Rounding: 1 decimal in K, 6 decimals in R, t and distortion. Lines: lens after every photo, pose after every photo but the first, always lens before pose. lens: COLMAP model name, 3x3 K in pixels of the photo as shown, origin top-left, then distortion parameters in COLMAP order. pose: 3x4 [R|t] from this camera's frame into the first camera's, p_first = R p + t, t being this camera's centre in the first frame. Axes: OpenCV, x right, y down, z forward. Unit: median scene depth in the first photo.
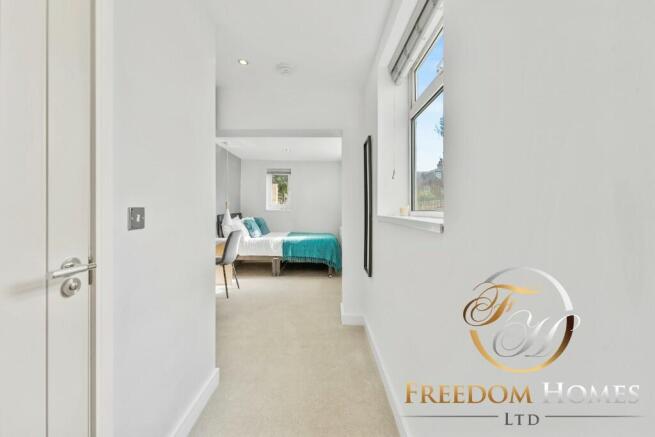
lens RADIAL K [[267.8, 0, 327.1], [0, 267.8, 215.0], [0, 0, 1]] dist [-0.000636, 0.000467]
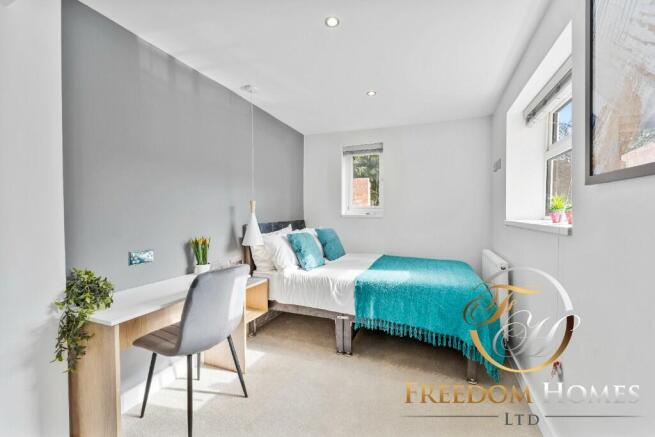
lens RADIAL K [[267.8, 0, 322.7], [0, 267.8, 221.7], [0, 0, 1]] dist [-0.000636, 0.000467]
pose [[0.918853, 0.003806, -0.394581, -0.035460], [0.000041, 0.999953, 0.009741, -0.012792], [0.394600, -0.008966, 0.918809, 0.537961]]
